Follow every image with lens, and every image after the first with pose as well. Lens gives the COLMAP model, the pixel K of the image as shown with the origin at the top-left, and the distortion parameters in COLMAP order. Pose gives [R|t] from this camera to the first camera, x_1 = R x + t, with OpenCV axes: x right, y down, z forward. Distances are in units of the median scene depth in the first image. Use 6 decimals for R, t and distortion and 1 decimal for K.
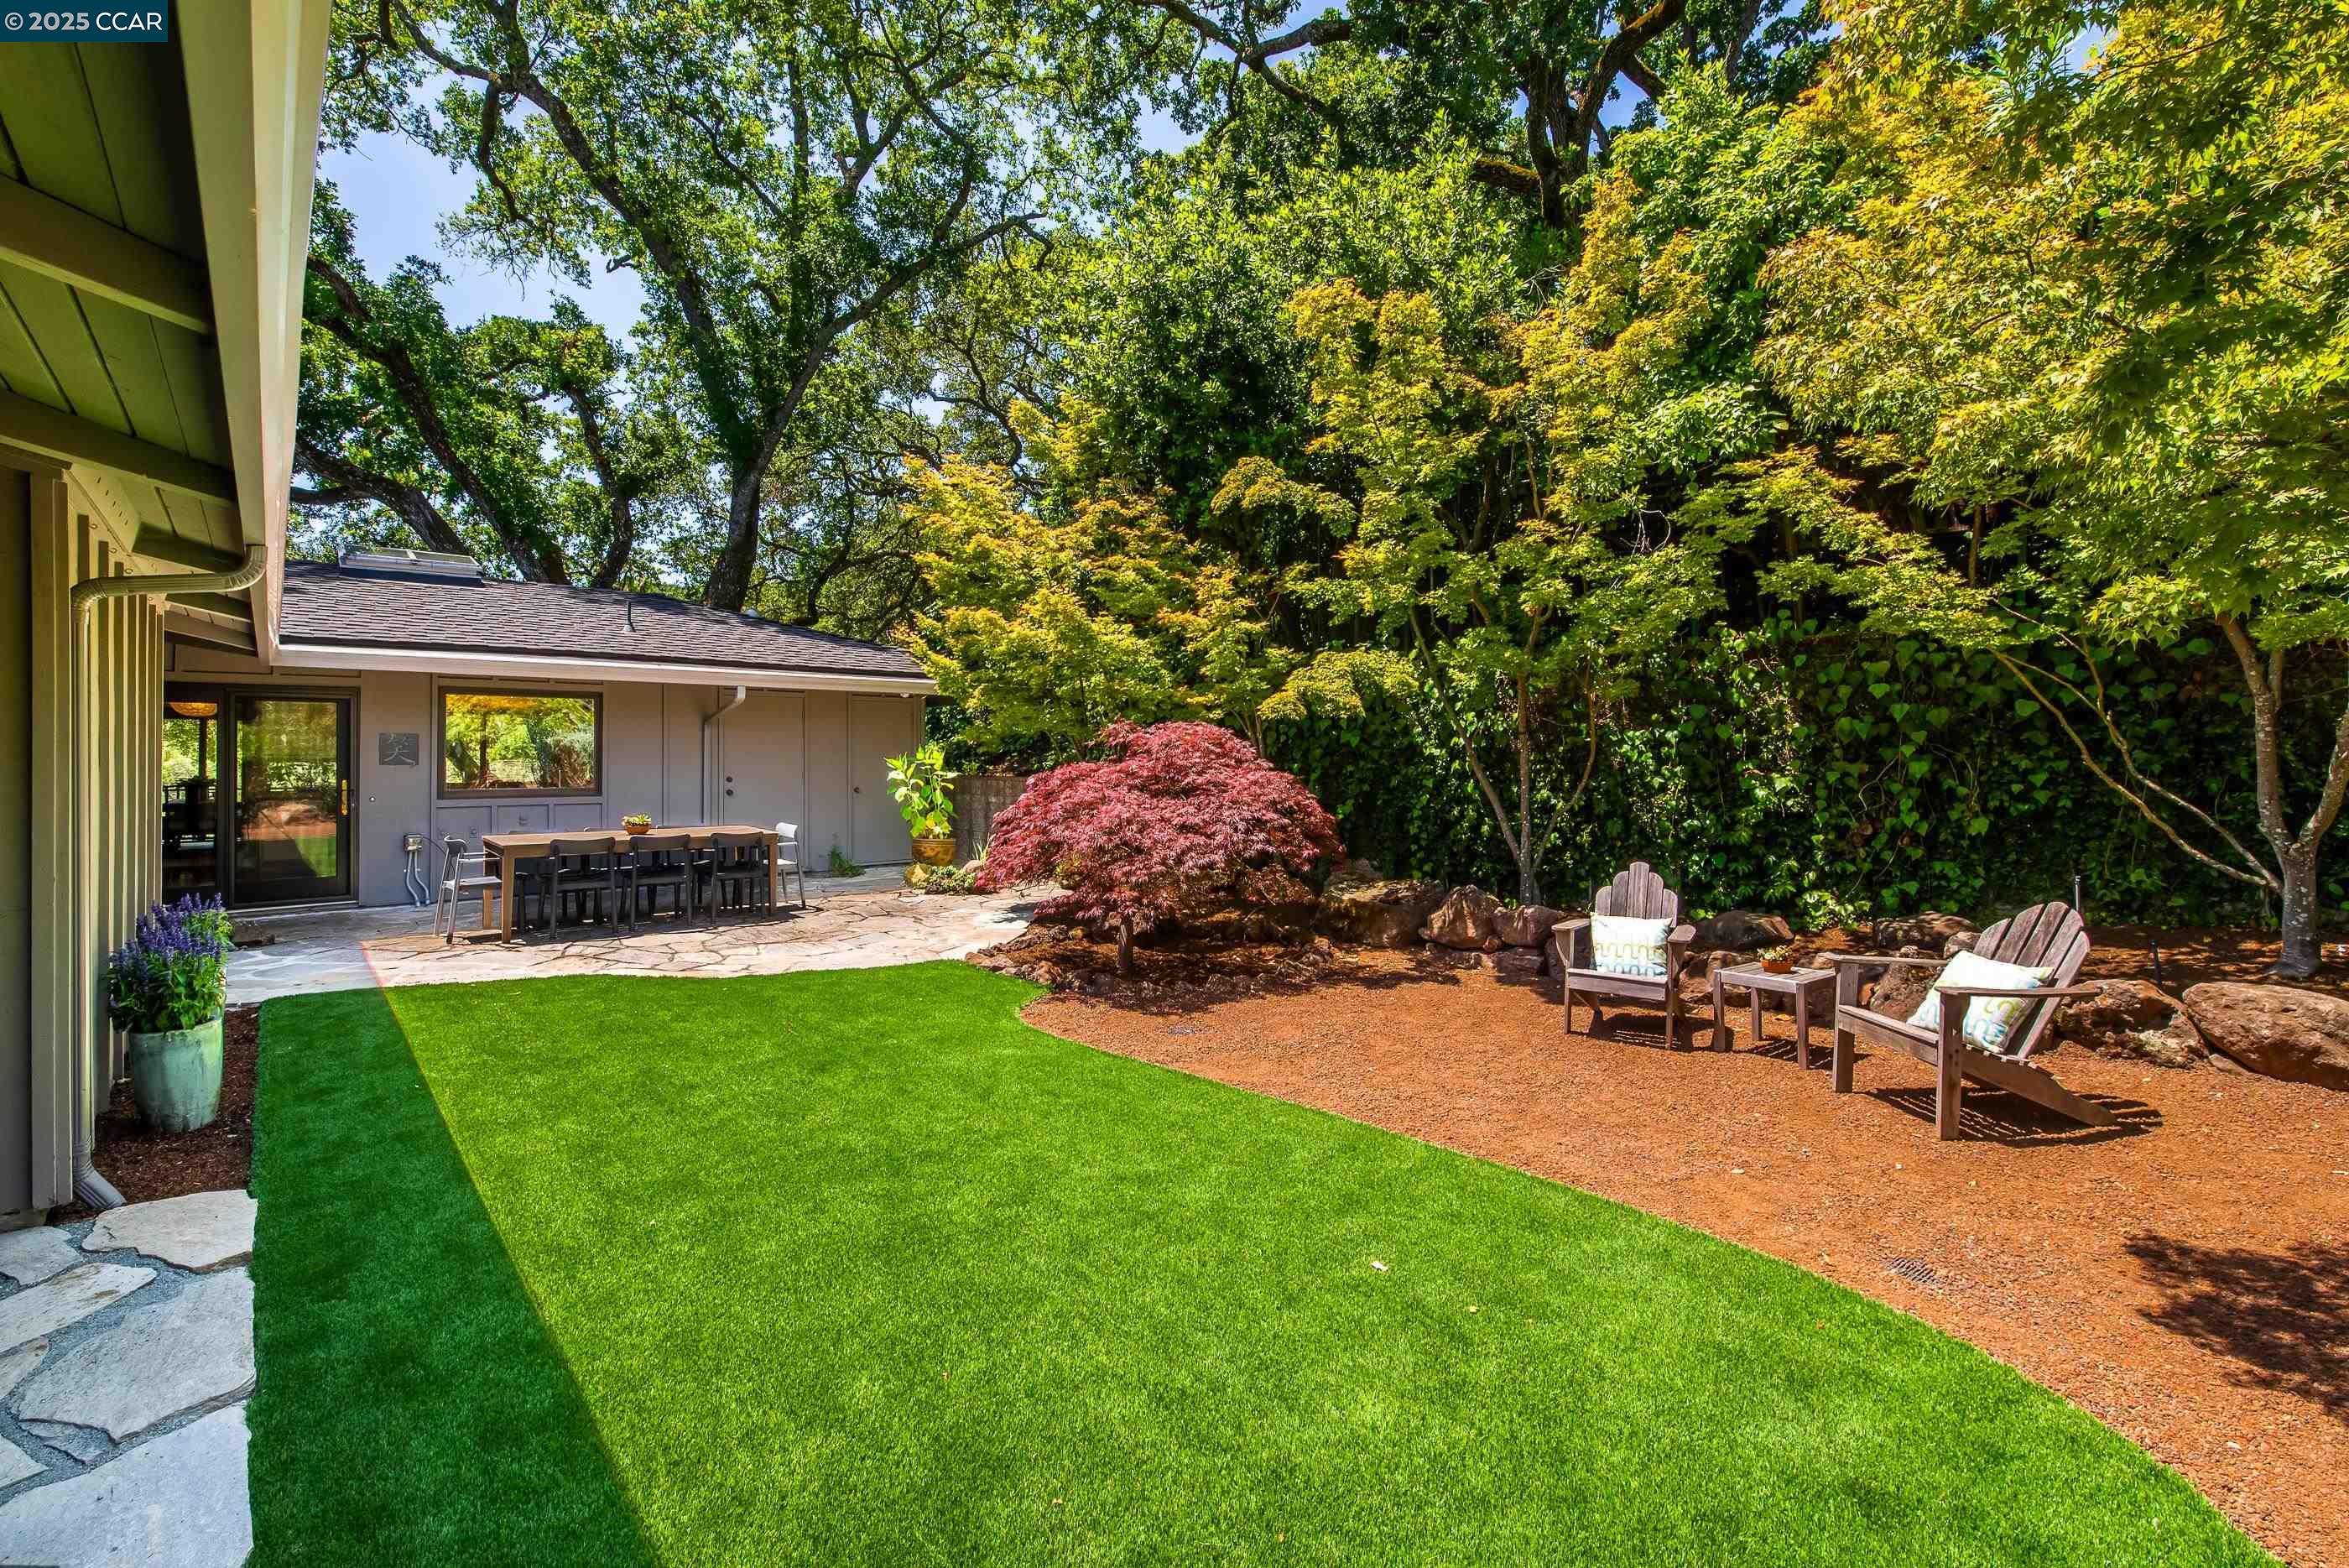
lens RADIAL K [[989.2, 0, 1098.7], [0, 989.2, 736.7], [0, 0, 1]] dist [-0.003943, 0.000273]
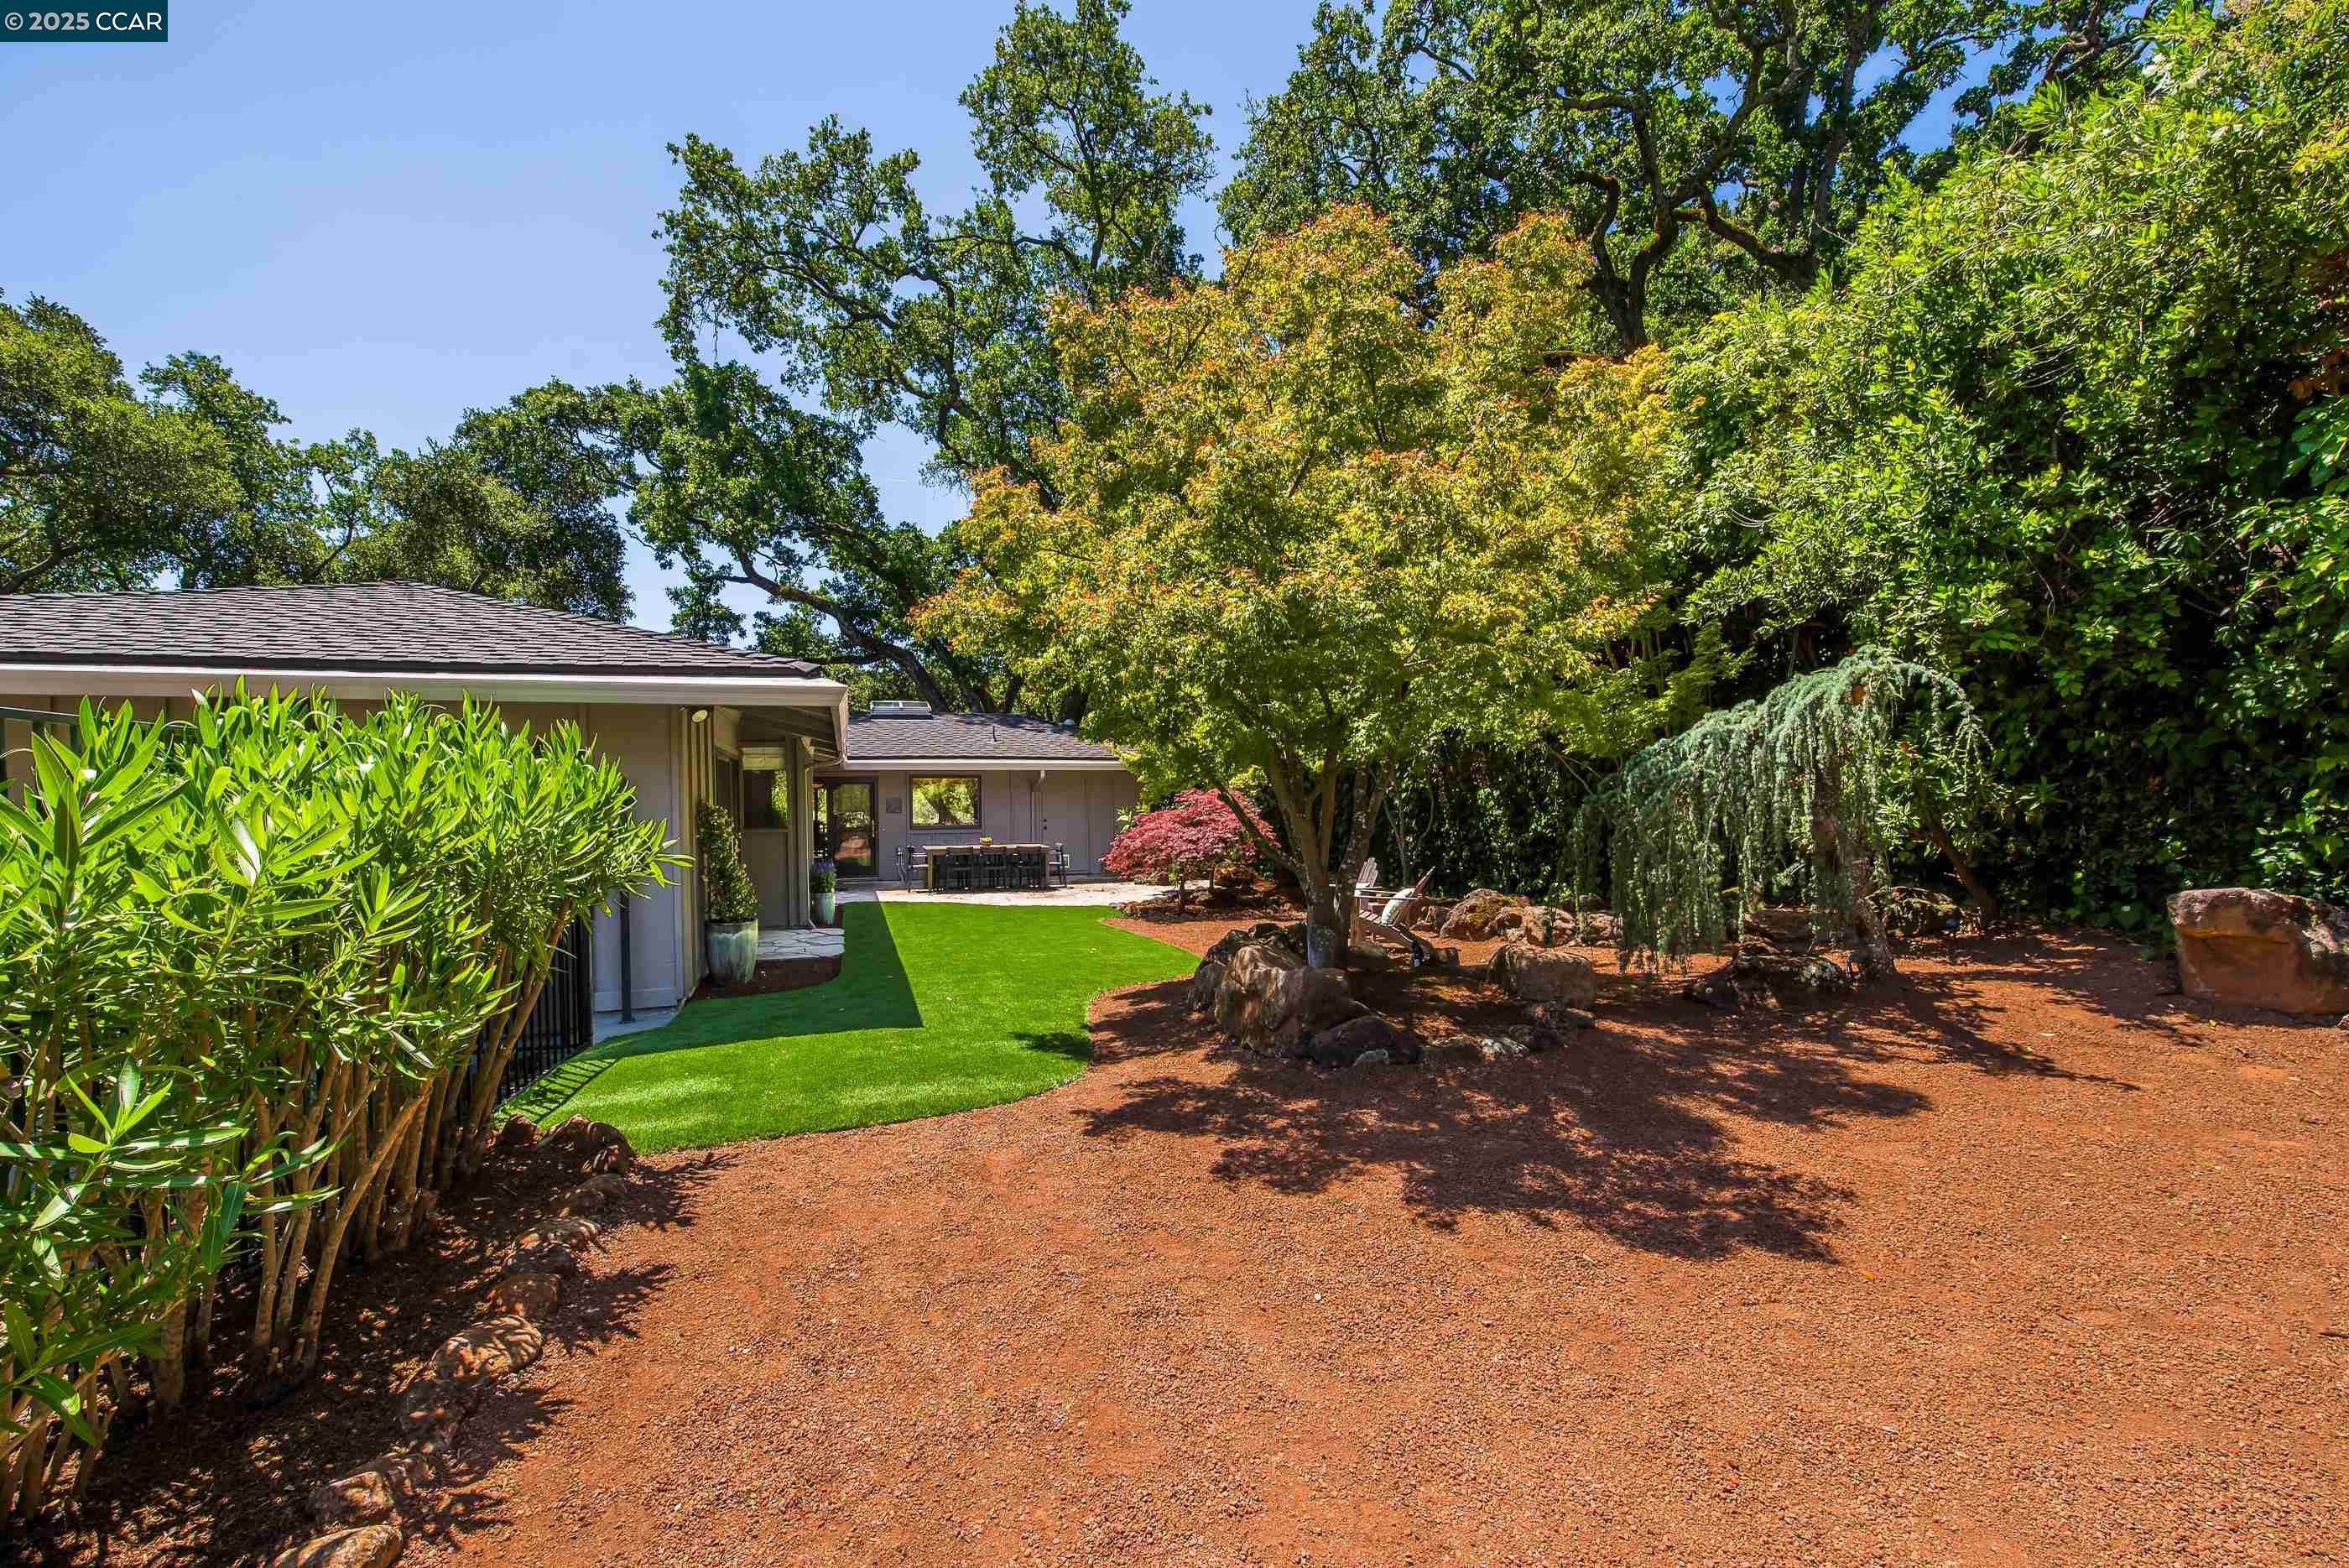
lens RADIAL K [[989.2, 0, 1176.5], [0, 989.2, 797.7], [0, 0, 1]] dist [-0.003943, 0.000273]
pose [[0.933616, -0.005861, -0.358227, 0.549373], [0.013245, 0.999747, 0.018163, -0.030814], [0.358030, -0.021702, 0.933458, -0.675860]]
